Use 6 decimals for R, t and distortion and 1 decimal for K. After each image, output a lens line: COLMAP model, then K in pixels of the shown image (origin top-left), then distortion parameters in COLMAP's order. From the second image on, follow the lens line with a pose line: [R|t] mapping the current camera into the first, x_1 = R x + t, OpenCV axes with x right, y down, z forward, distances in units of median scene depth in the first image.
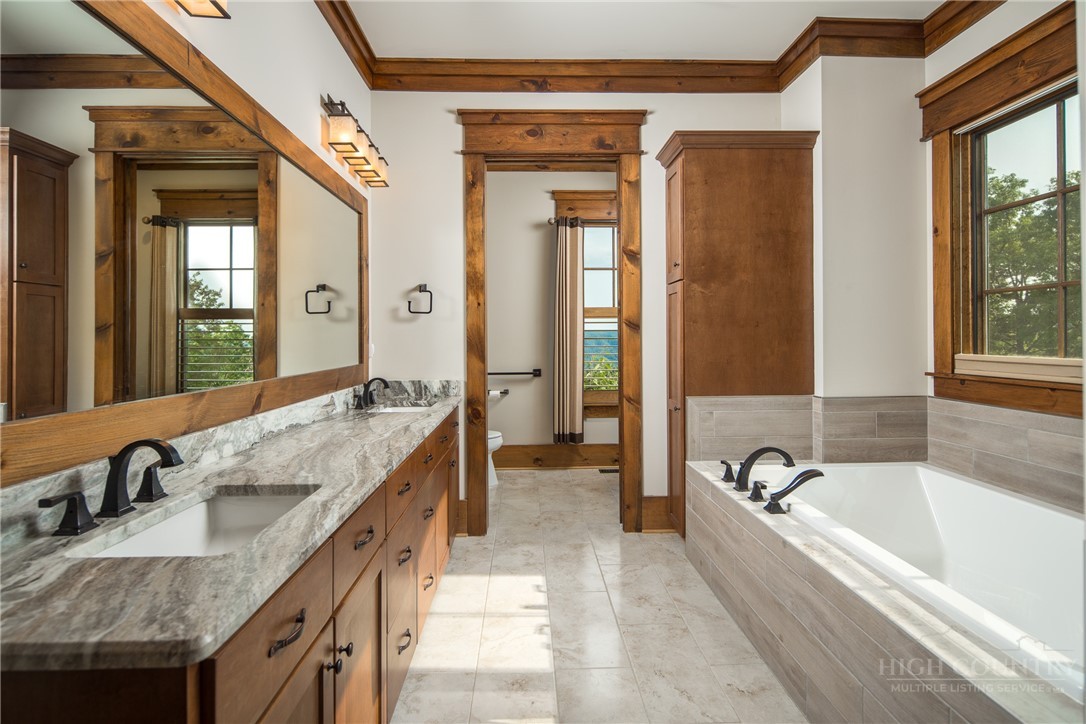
lens RADIAL K [[532.1, 0, 541.2], [0, 532.1, 335.8], [0, 0, 1]] dist [-0.000378, -0.000159]
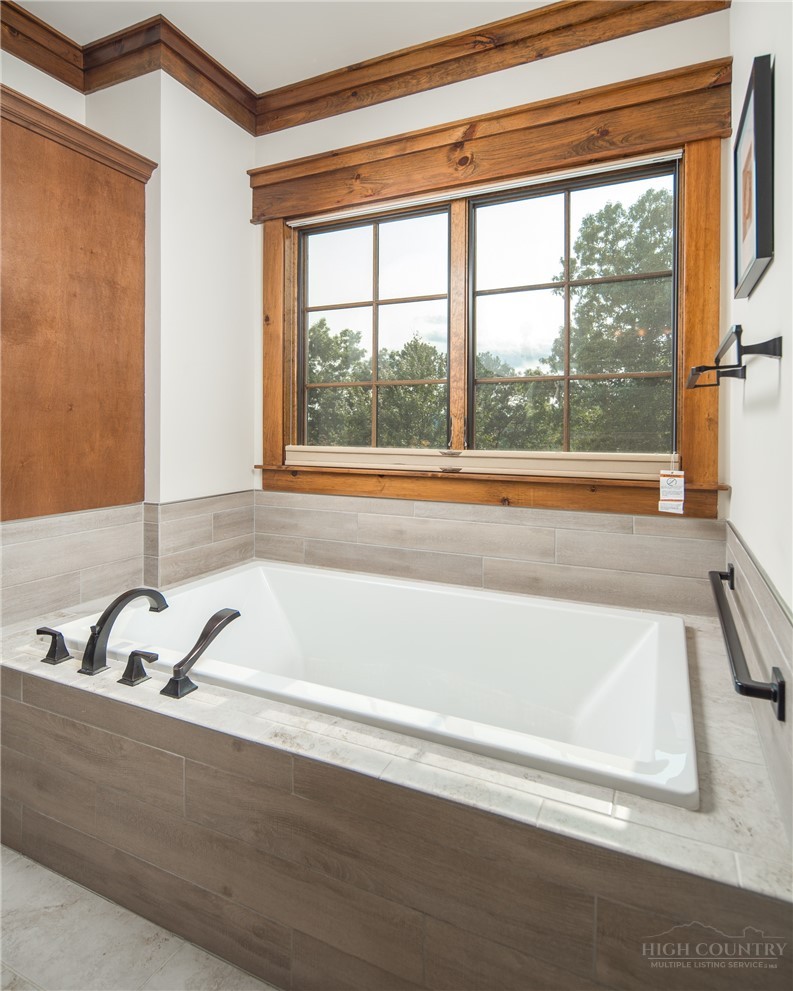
lens RADIAL K [[532.3, 0, 396.2], [0, 532.3, 430.8], [0, 0, 1]] dist [-0.000232, -0.001004]
pose [[0.435785, 0.003540, 0.900044, -0.029303], [-0.011481, 0.999933, 0.001626, 0.002369], [-0.899978, -0.011042, 0.435796, 0.360084]]
